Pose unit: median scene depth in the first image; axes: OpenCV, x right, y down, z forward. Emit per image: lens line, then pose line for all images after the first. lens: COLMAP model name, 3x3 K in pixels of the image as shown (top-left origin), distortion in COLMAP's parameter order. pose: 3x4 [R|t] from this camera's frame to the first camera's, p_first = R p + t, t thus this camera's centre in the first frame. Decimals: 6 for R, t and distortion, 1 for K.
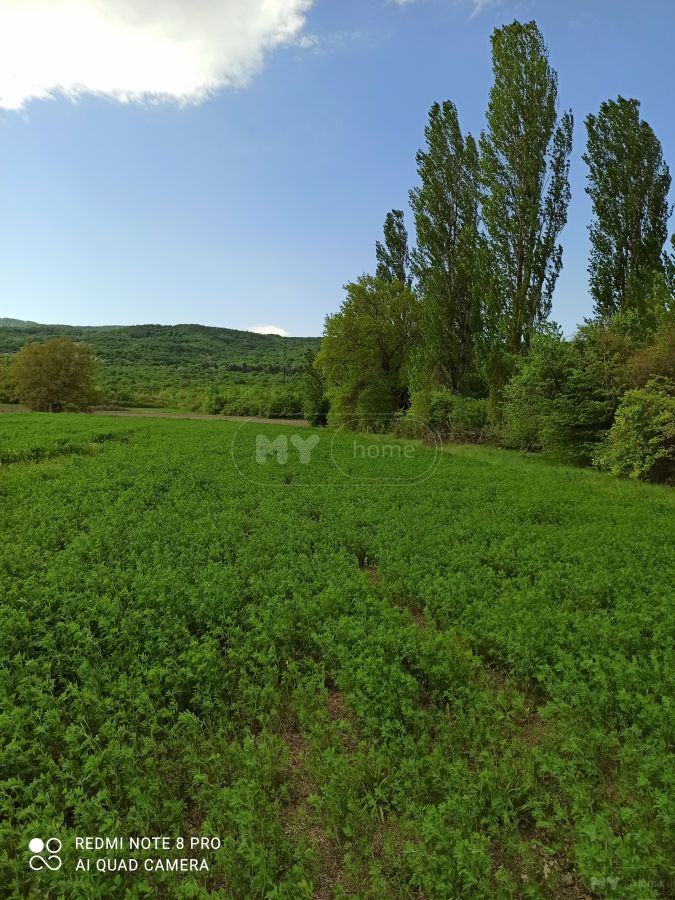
lens RADIAL K [[673.1, 0, 352.7], [0, 673.1, 440.2], [0, 0, 1]] dist [0.066700, -0.046986]
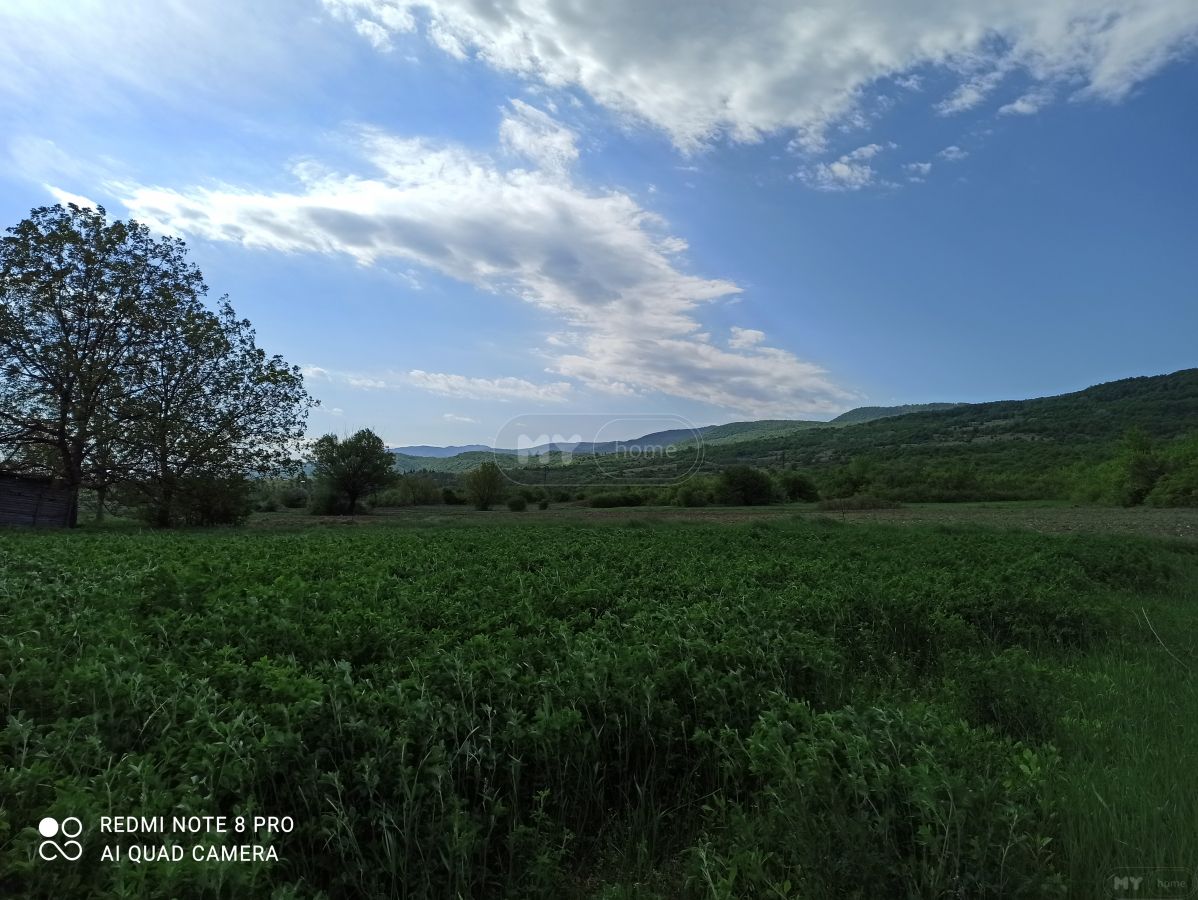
lens RADIAL K [[895.9, 0, 594.8], [0, 895.9, 424.0], [0, 0, 1]] dist [0.066700, -0.046986]
pose [[0.667580, -0.118667, -0.735021, -0.008814], [0.009612, 0.988508, -0.150862, -0.002988], [0.744476, 0.093647, 0.661049, 0.127022]]
